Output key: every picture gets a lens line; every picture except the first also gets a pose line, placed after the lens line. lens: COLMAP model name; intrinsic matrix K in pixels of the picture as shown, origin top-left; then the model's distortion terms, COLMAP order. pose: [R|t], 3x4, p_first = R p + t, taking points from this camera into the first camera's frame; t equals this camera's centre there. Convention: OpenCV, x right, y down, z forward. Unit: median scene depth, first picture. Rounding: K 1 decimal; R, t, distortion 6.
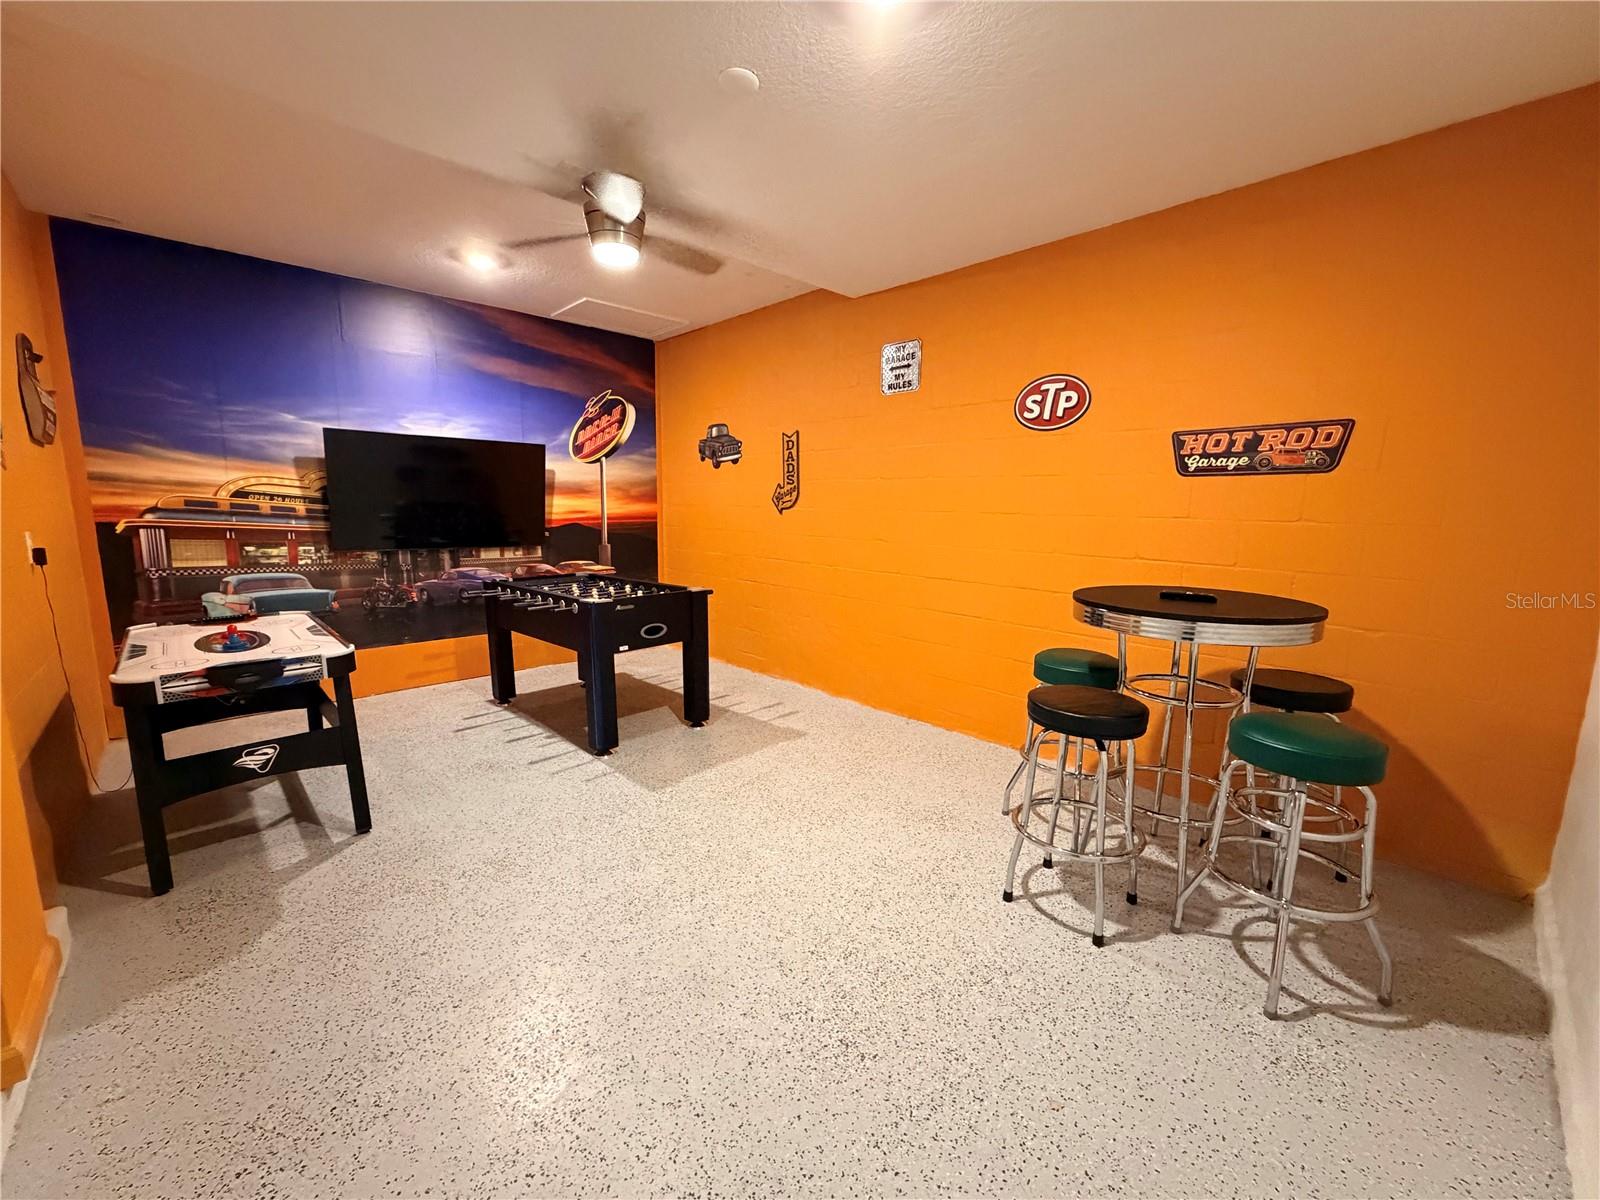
lens RADIAL K [[636.9, 0, 797.6], [0, 636.9, 600.4], [0, 0, 1]] dist [-0.000905, 0.000444]
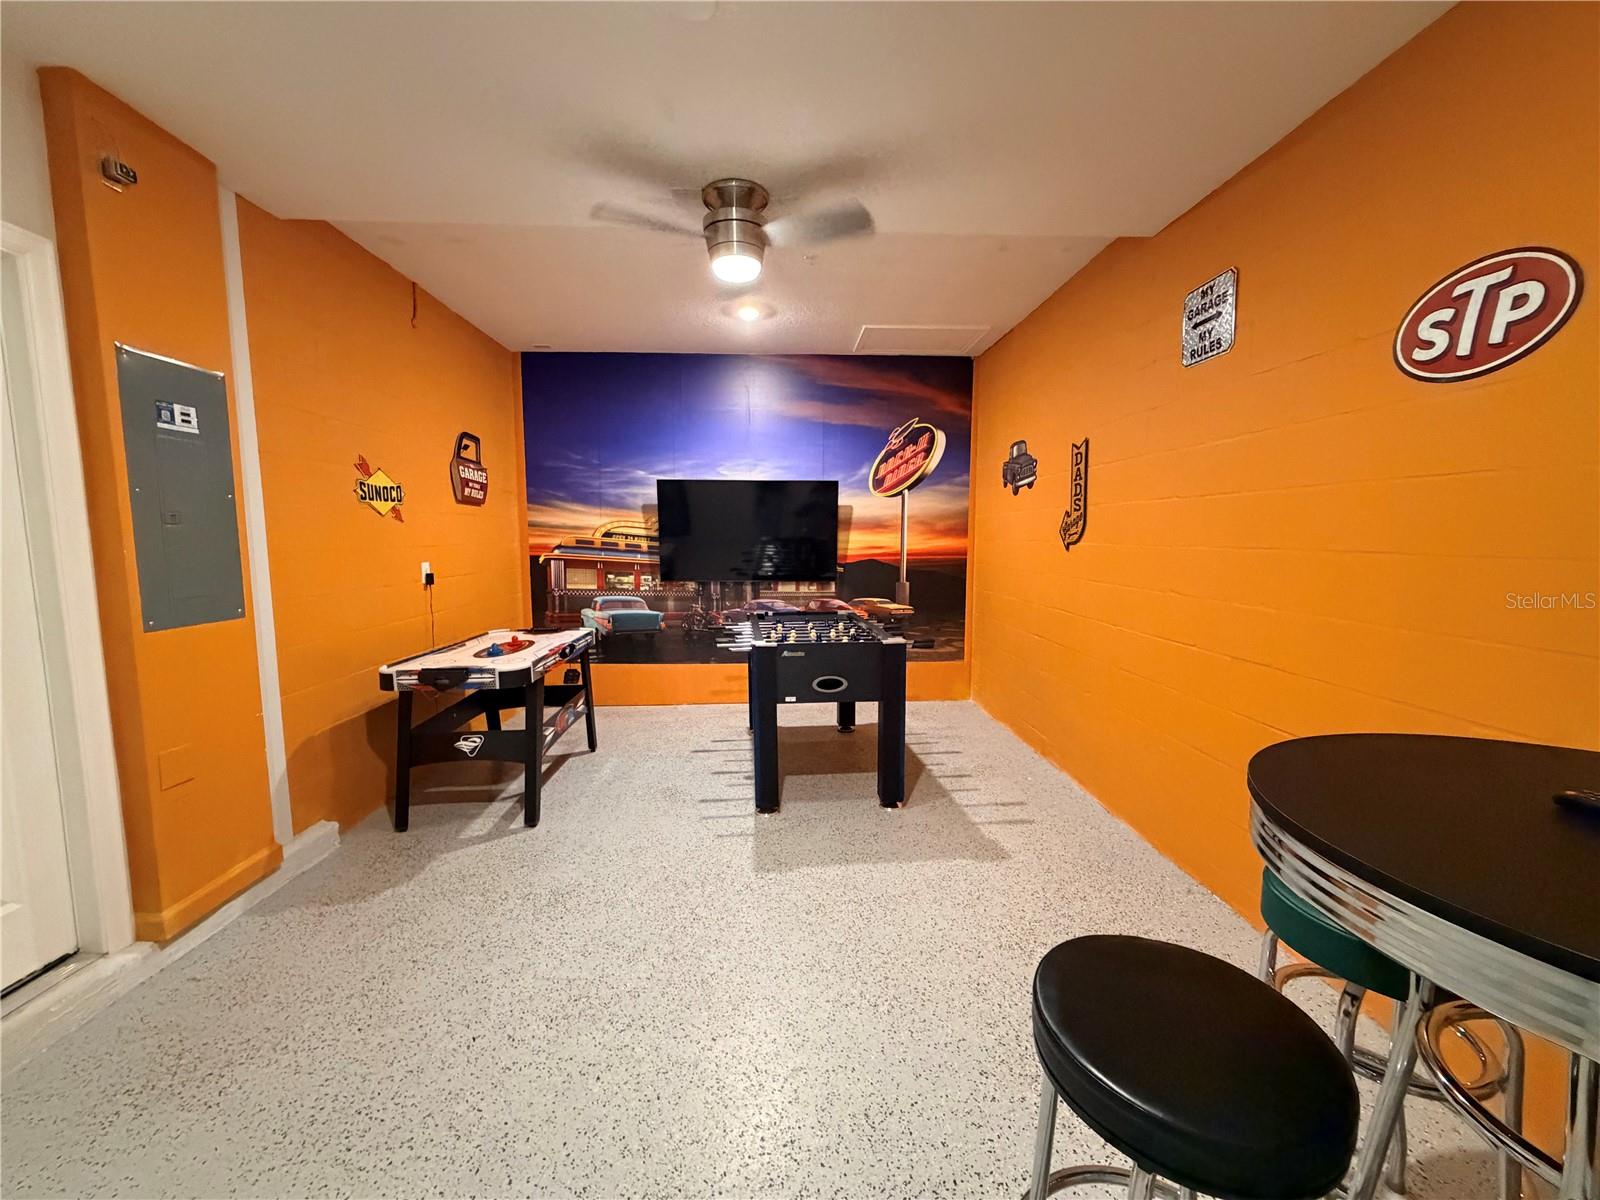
lens RADIAL K [[636.9, 0, 803.5], [0, 636.9, 600.2], [0, 0, 1]] dist [-0.000905, 0.000444]
pose [[0.756332, 0.053742, -0.651977, 0.277210], [-0.088114, 0.995907, -0.020126, -0.041378], [0.648227, 0.072671, 0.757972, 0.275844]]
